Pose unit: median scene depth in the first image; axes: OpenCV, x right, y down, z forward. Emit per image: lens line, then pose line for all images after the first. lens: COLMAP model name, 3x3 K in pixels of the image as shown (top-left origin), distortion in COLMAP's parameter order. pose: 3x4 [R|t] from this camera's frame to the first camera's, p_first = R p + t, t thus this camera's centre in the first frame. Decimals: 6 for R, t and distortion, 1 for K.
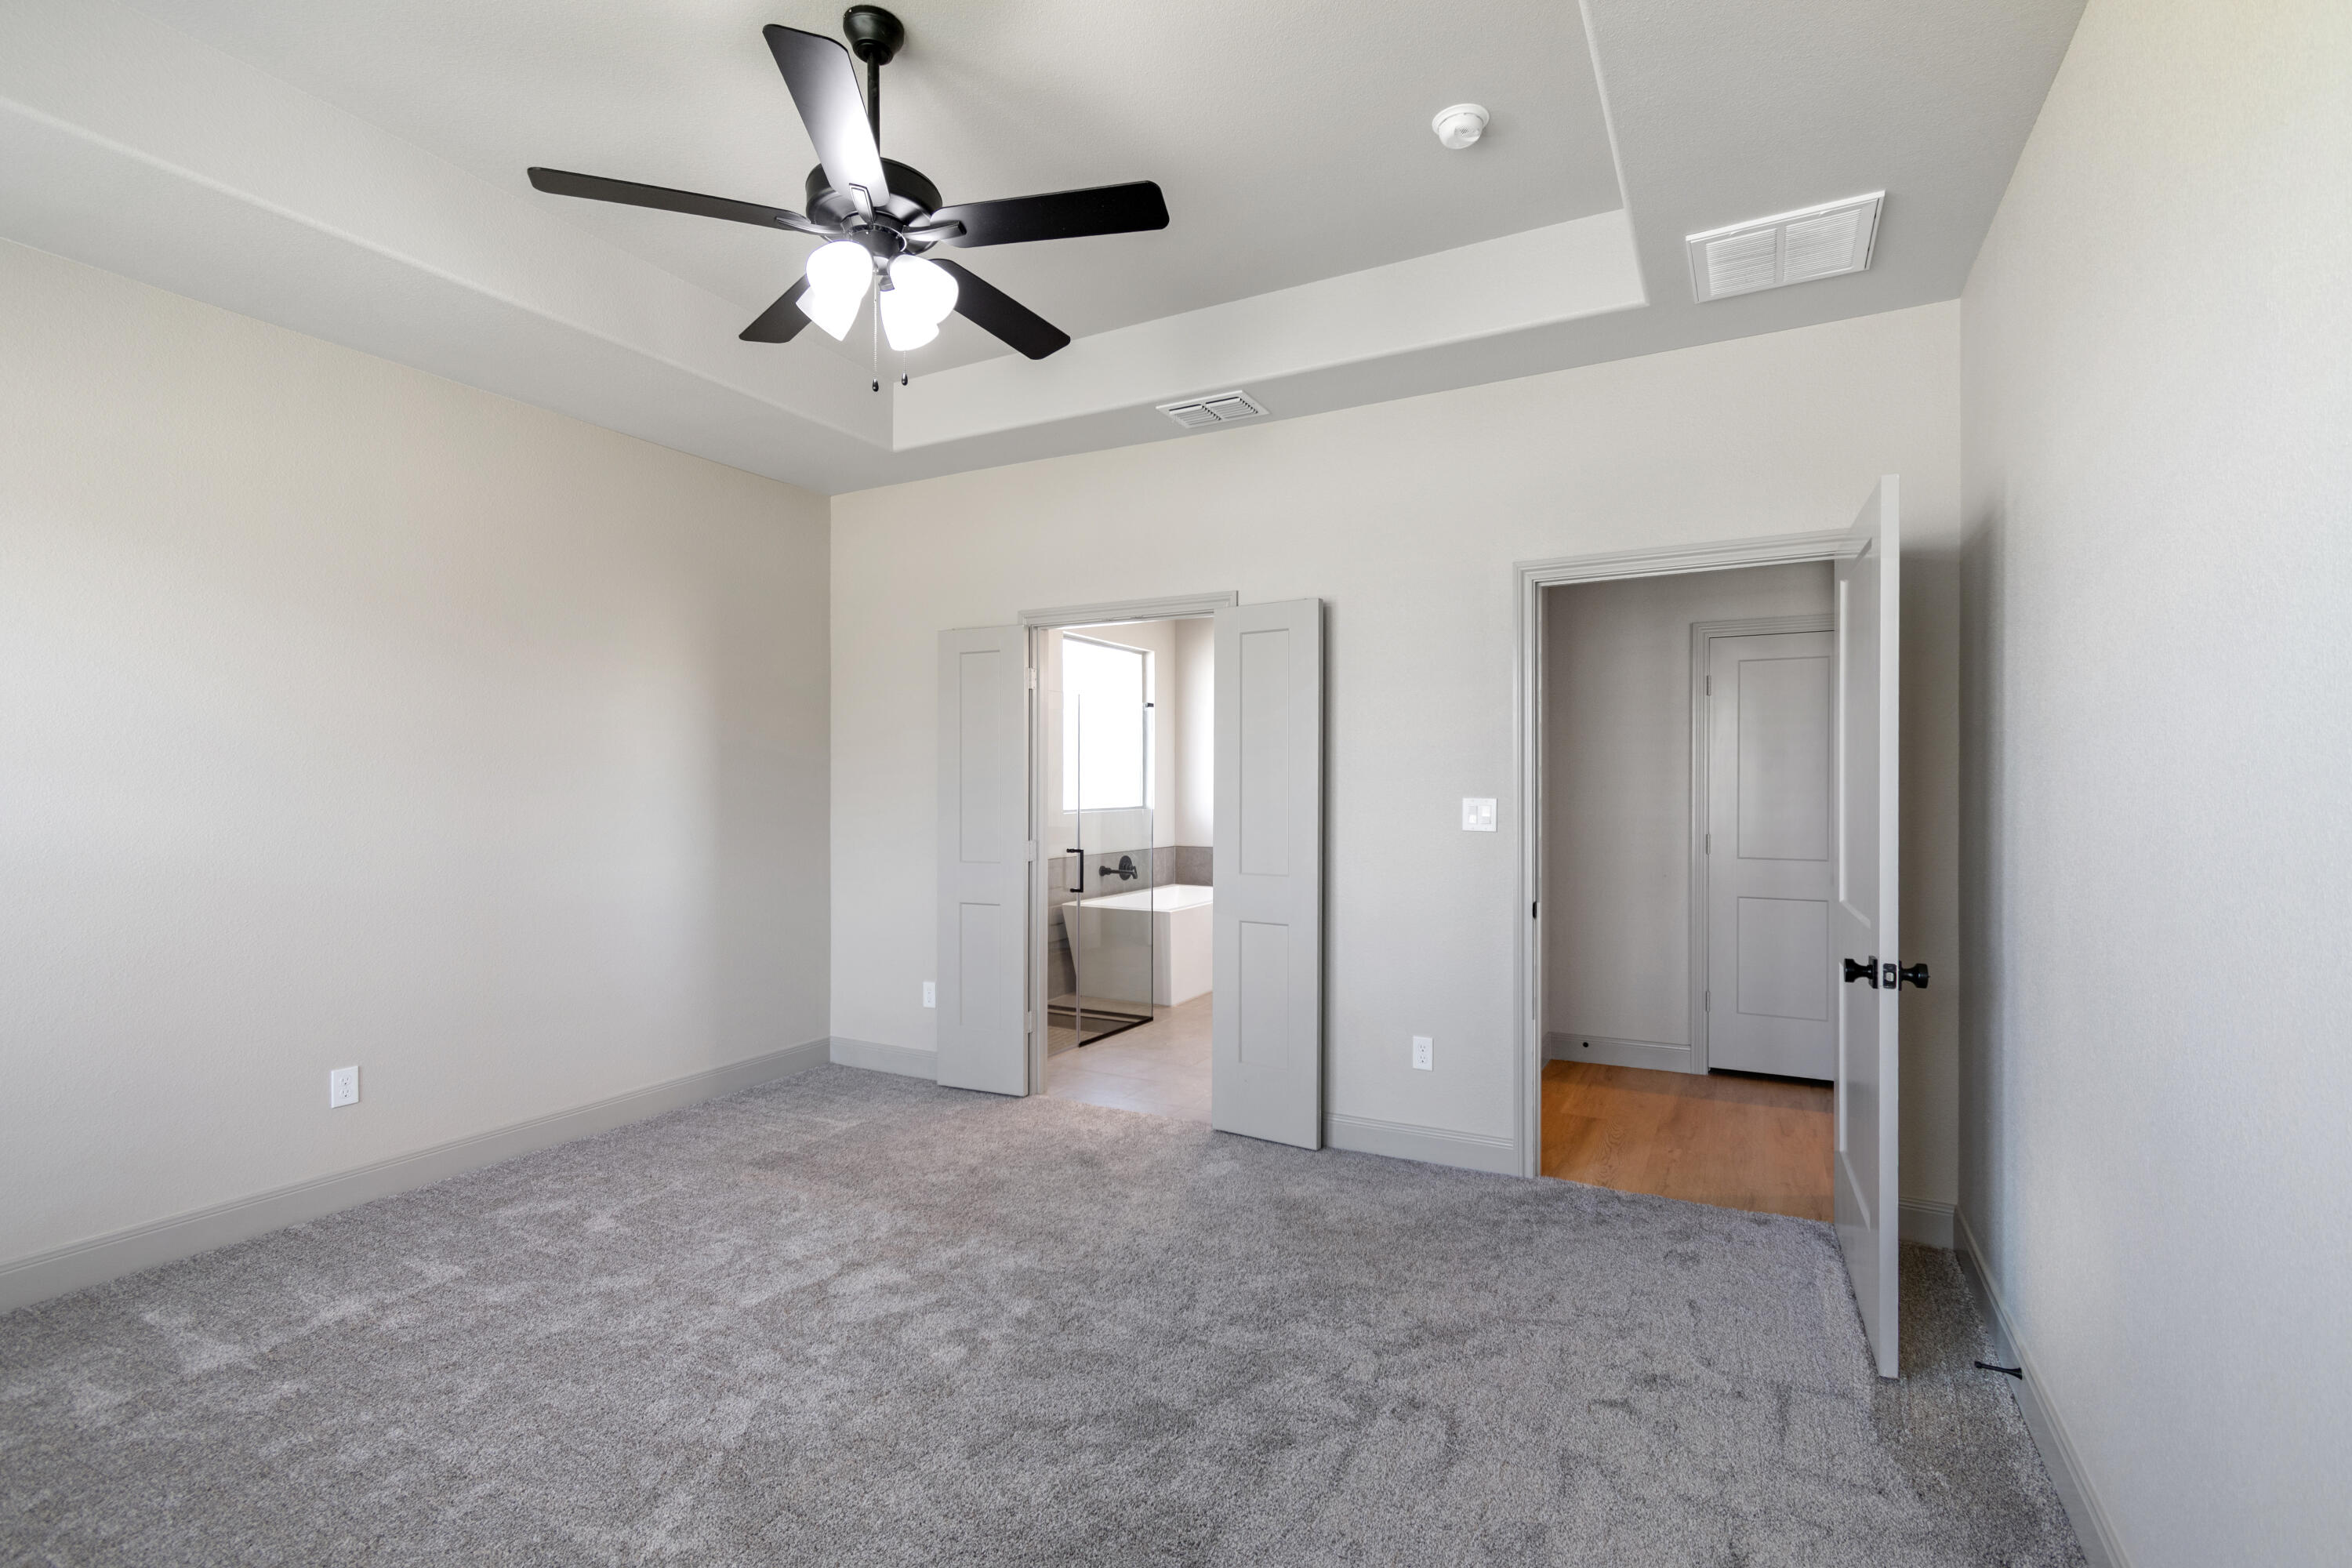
lens RADIAL K [[1068.4, 0, 1176.0], [0, 1068.4, 784.0], [0, 0, 1]] dist [-0.000040, -0.000019]
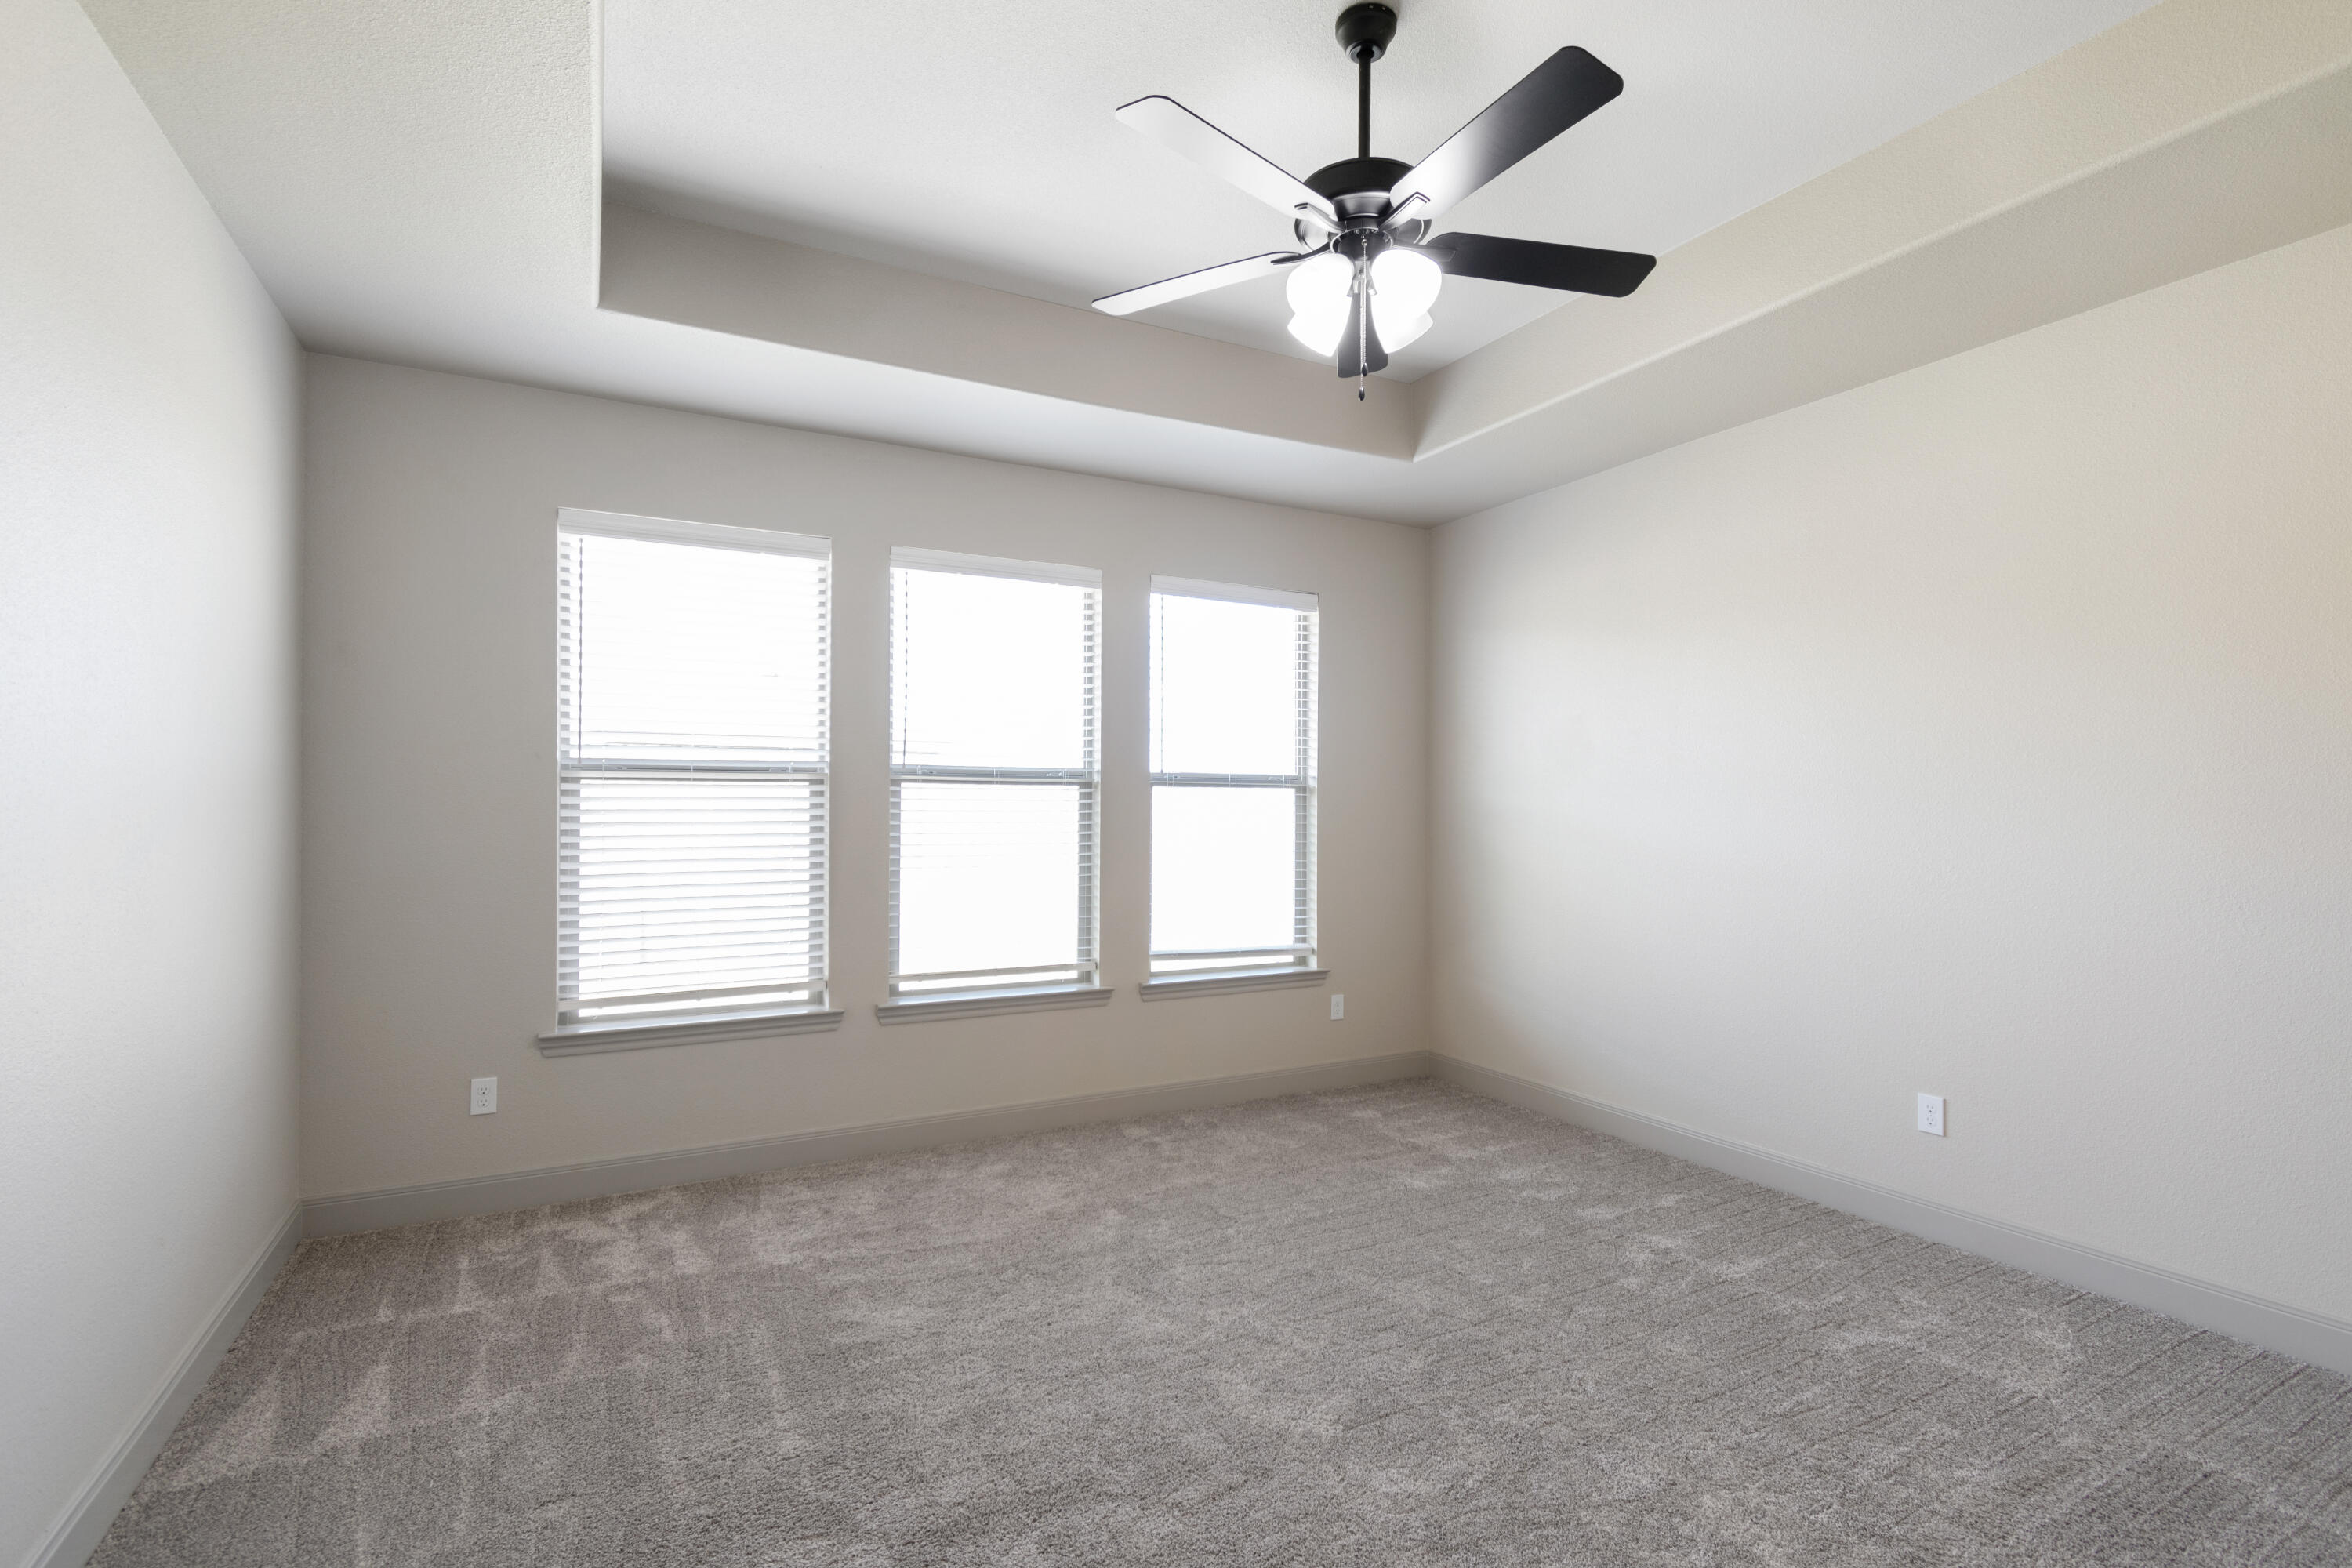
lens RADIAL K [[1068.4, 0, 1176.0], [0, 1068.4, 784.0], [0, 0, 1]] dist [-0.000040, -0.000019]
pose [[-0.548133, -0.018788, -0.836180, 0.603262], [0.001324, 0.999727, -0.023331, 0.003727], [0.836390, -0.013896, -0.547959, 1.353554]]
